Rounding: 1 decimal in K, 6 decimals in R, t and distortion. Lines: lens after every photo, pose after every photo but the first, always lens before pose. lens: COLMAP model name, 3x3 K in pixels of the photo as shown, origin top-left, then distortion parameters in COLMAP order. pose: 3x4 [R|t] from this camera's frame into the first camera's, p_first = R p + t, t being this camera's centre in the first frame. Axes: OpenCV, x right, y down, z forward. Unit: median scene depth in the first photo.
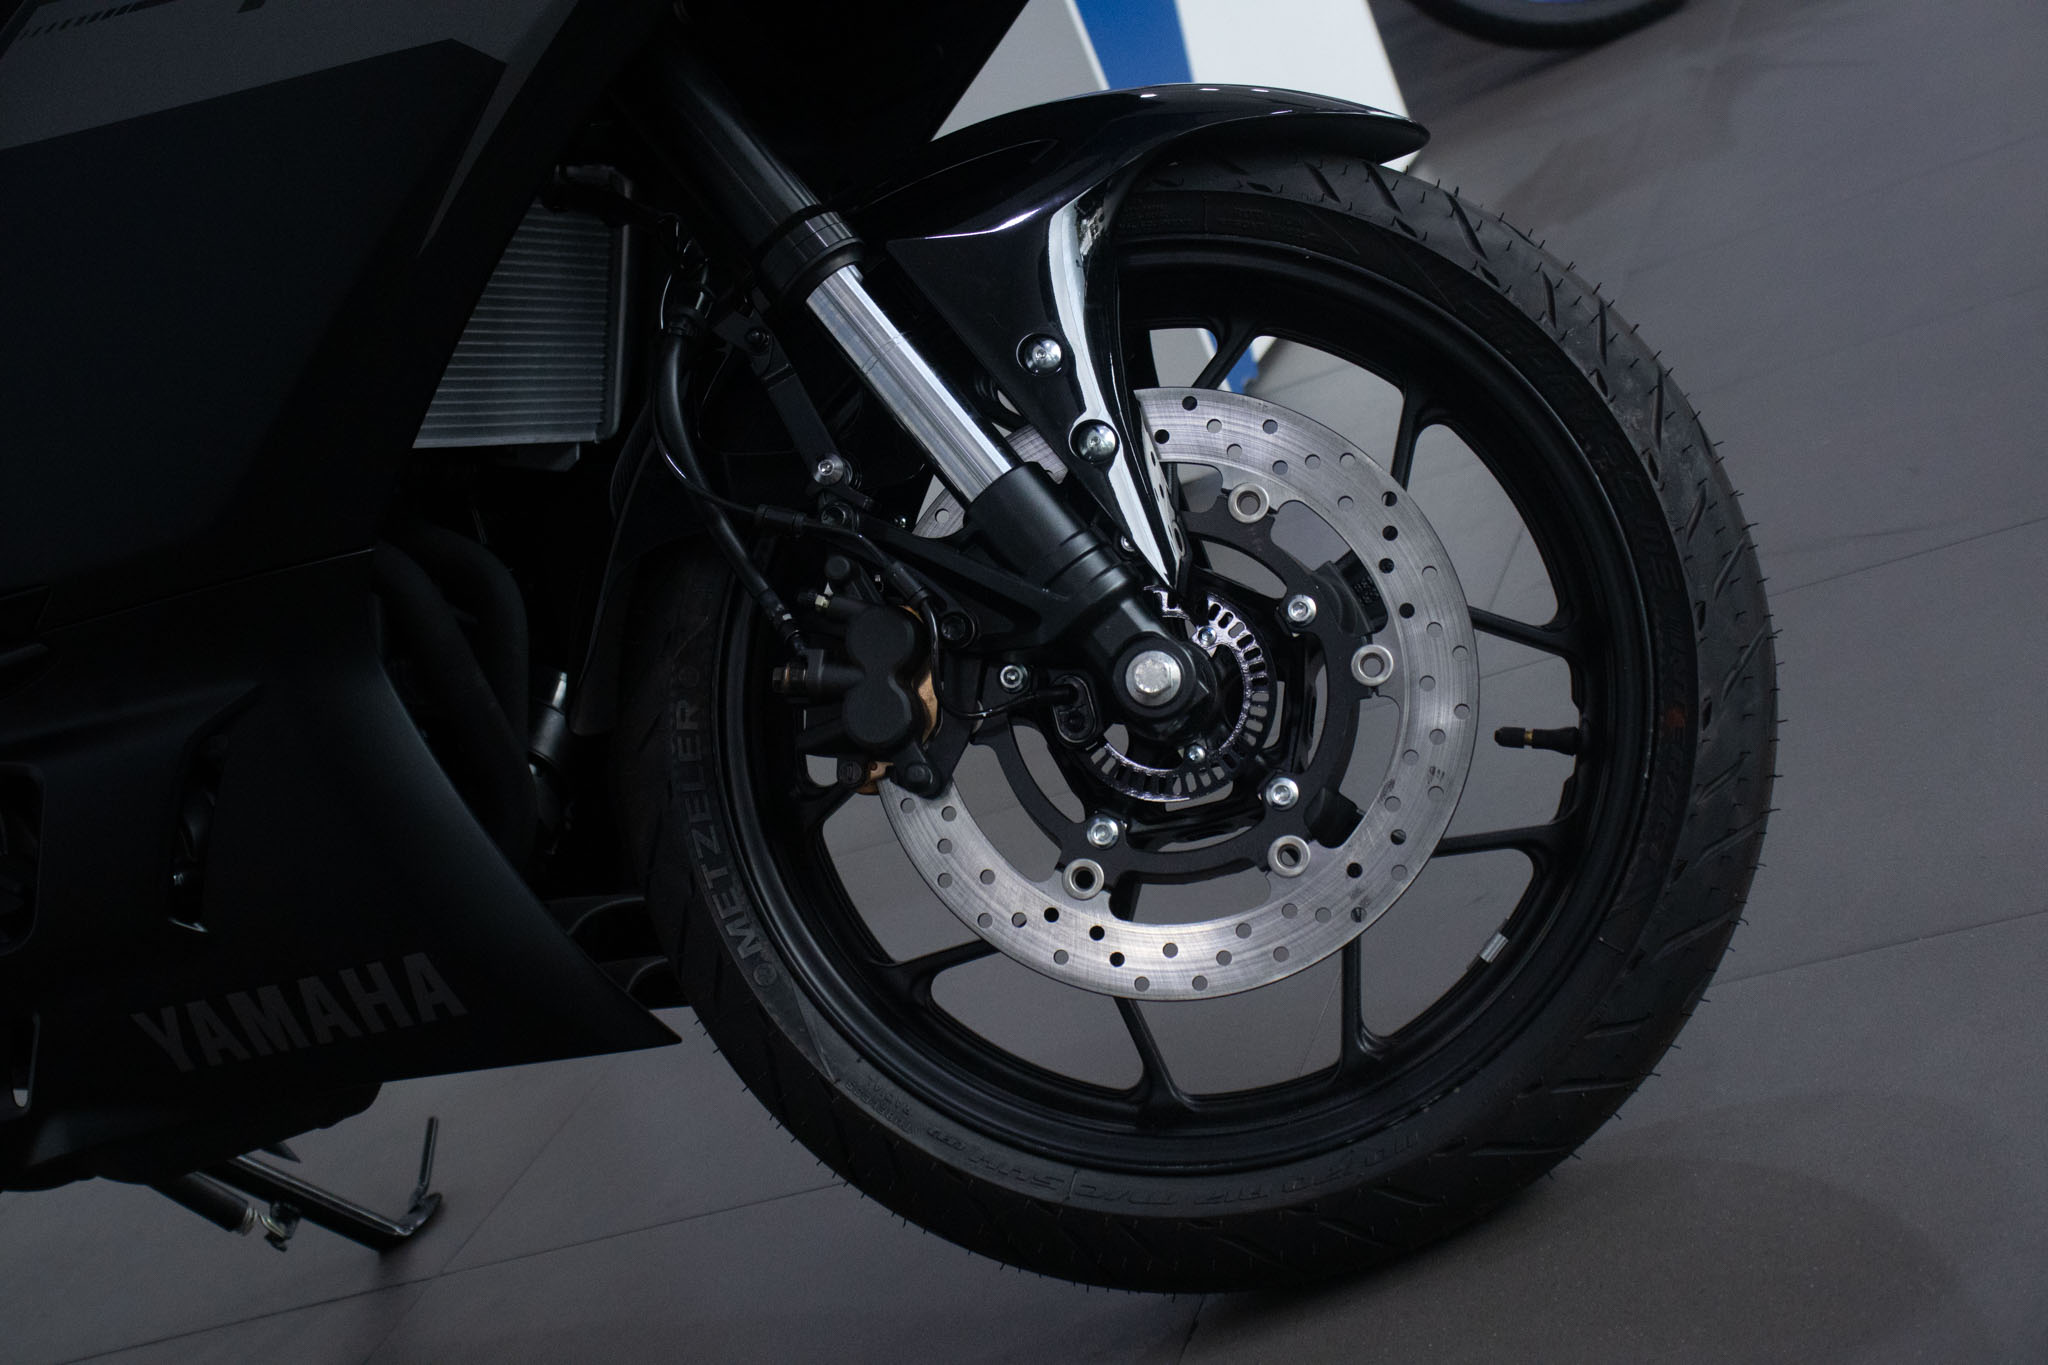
lens RADIAL K [[3086.1, 0, 1024.6], [0, 3086.1, 675.5], [0, 0, 1]] dist [0.084823, 0.000000]
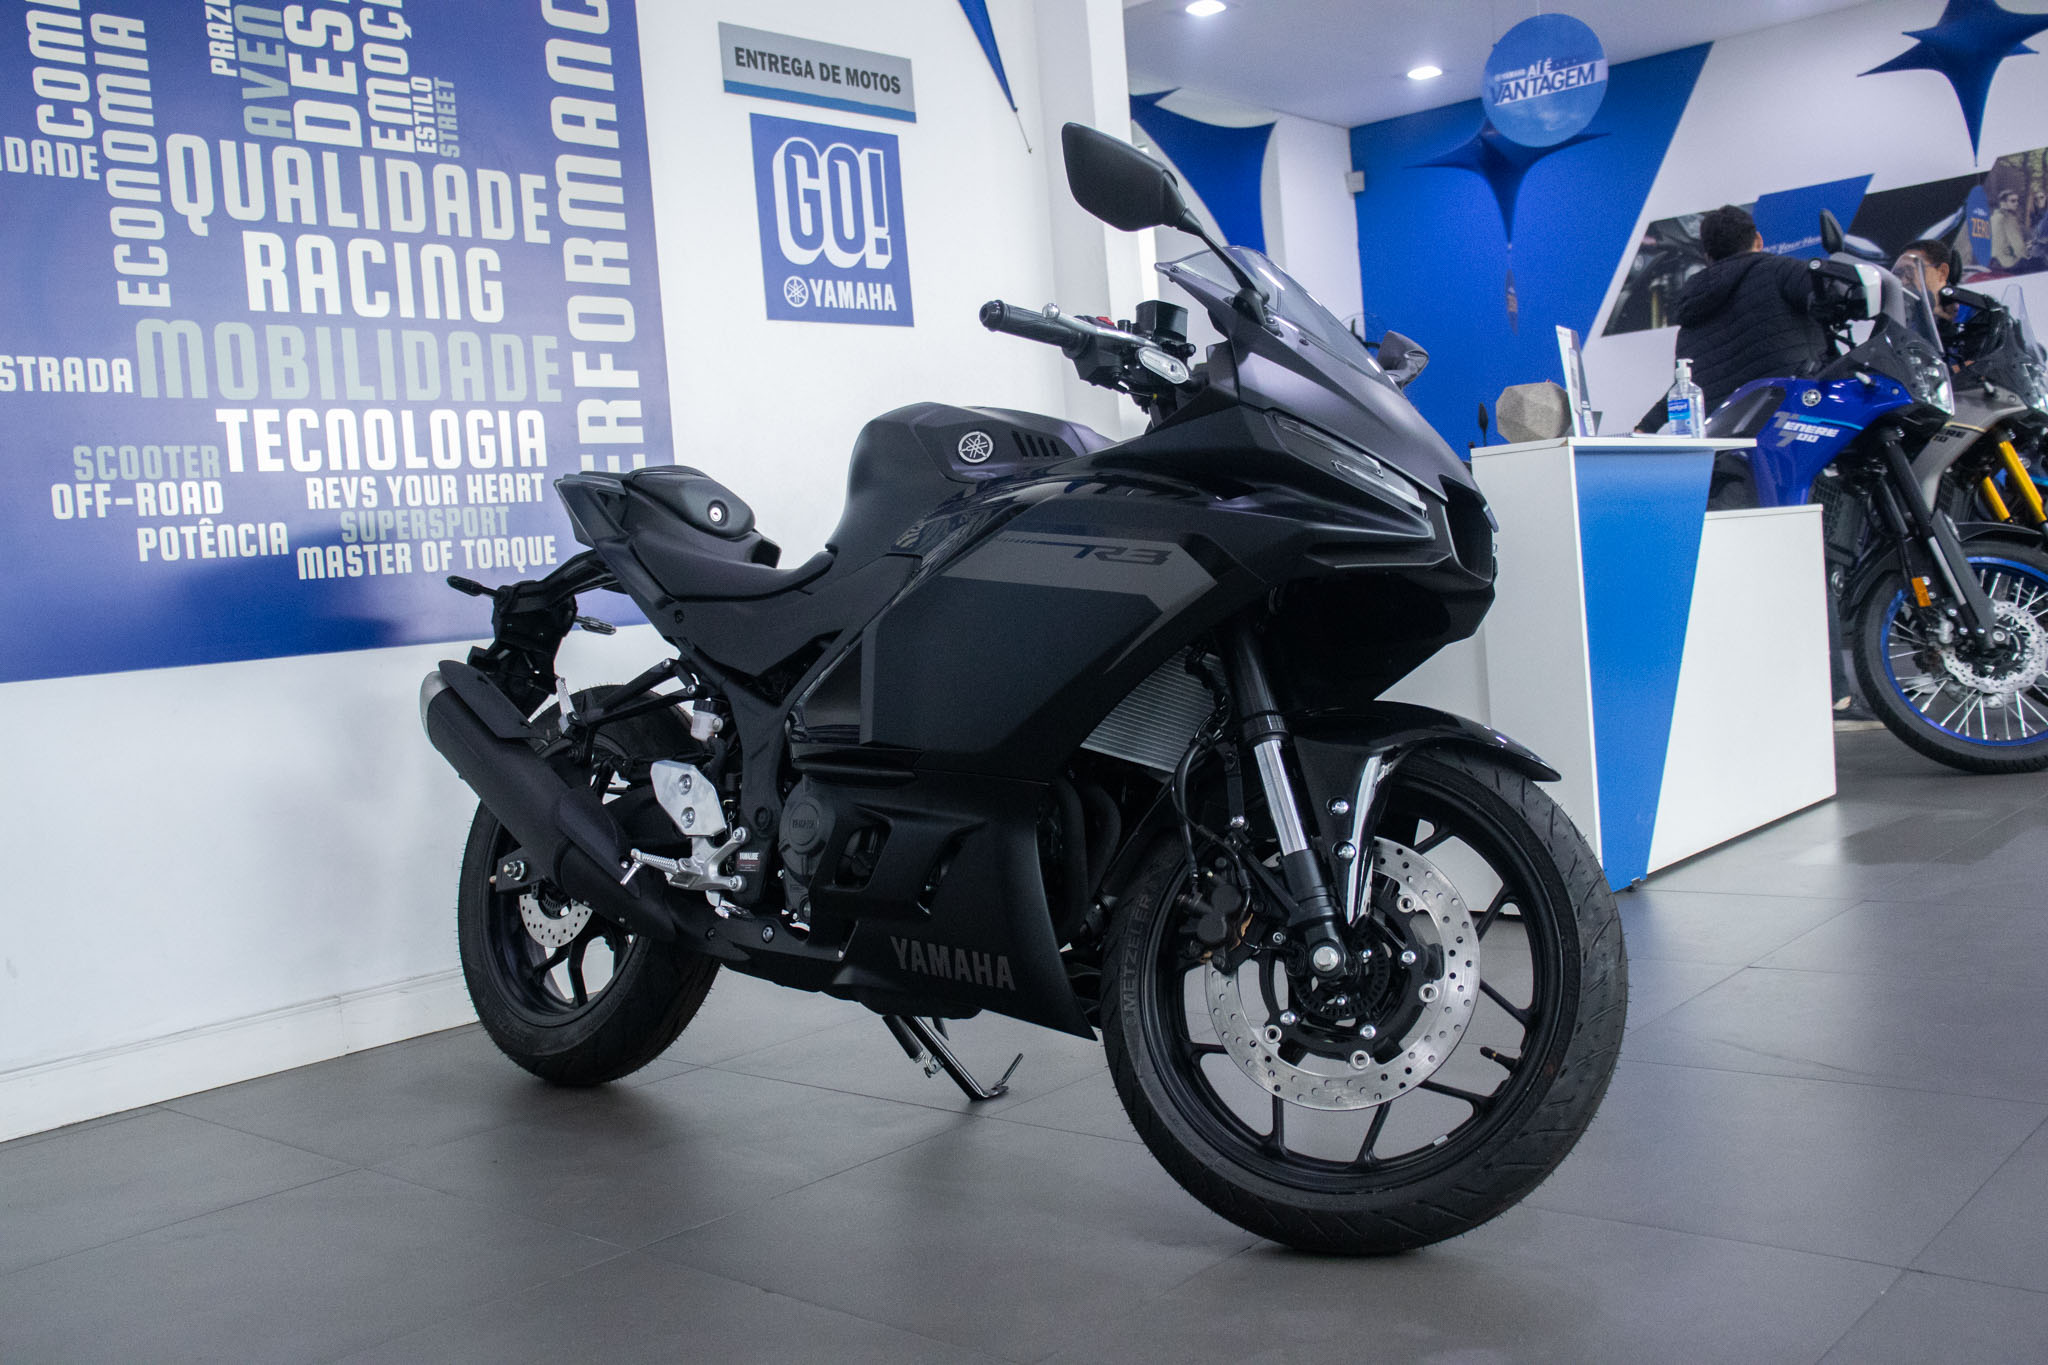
lens RADIAL K [[2014.4, 0, 1020.3], [0, 2014.4, 686.0], [0, 0, 1]] dist [-0.016137, 0.000000]
pose [[0.880647, 0.332884, -0.337119, 0.260592], [-0.369516, 0.927931, -0.049002, -0.027919], [0.296512, 0.167725, 0.940186, -0.445566]]
